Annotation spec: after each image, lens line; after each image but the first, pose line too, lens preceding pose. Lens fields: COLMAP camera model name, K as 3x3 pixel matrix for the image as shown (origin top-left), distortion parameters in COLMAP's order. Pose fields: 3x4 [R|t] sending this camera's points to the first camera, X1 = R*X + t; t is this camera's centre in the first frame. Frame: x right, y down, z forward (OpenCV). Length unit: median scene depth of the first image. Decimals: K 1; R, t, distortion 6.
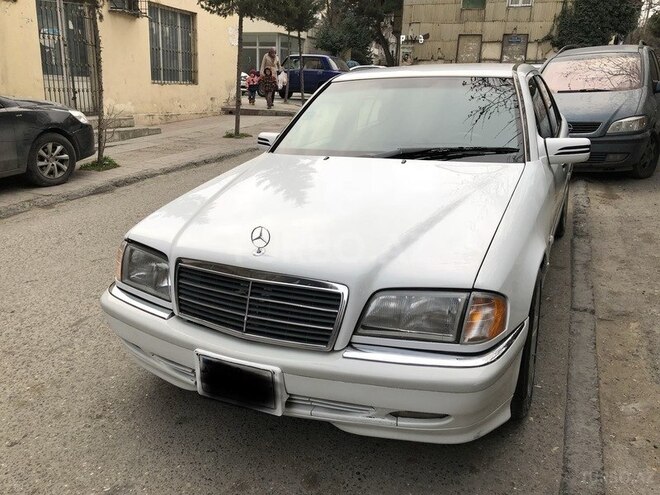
lens RADIAL K [[548.3, 0, 330.0], [0, 548.3, 247.5], [0, 0, 1]] dist [0.008338, 0.003535]
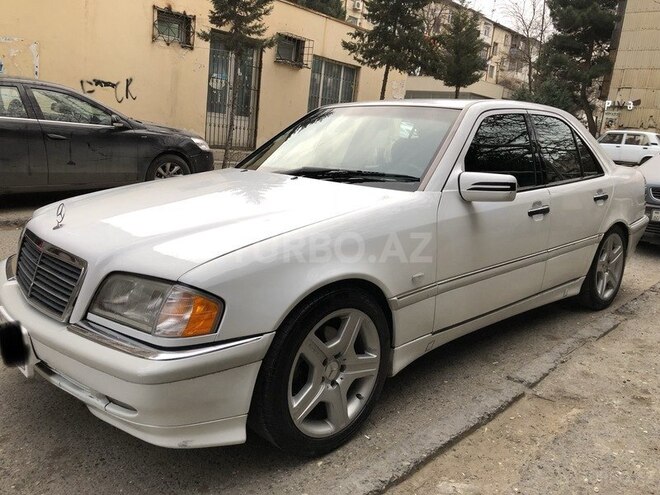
lens RADIAL K [[548.3, 0, 330.0], [0, 548.3, 247.5], [0, 0, 1]] dist [0.008338, 0.003535]
pose [[0.931190, 0.134320, -0.338885, 0.150601], [-0.167723, 0.983264, -0.071144, 0.007087], [0.323657, 0.123088, 0.938134, 0.030078]]
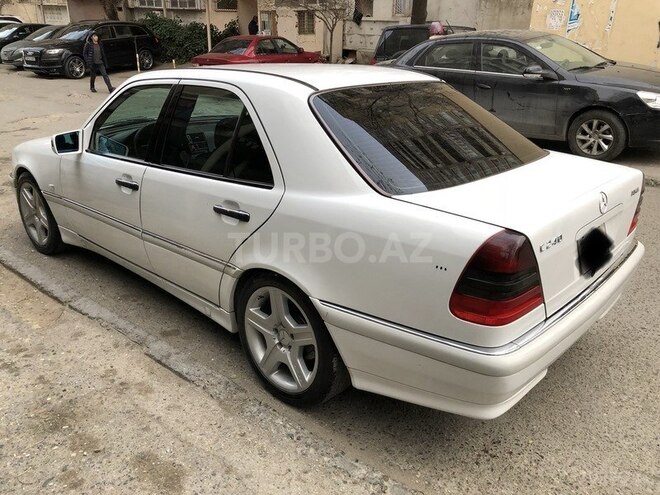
lens RADIAL K [[548.3, 0, 330.0], [0, 548.3, 247.5], [0, 0, 1]] dist [0.008338, 0.003535]
pose [[-0.312530, 0.356315, -0.880548, 0.414326], [-0.278788, 0.851754, 0.443613, -0.202613], [0.908076, 0.384128, -0.166862, 0.545868]]
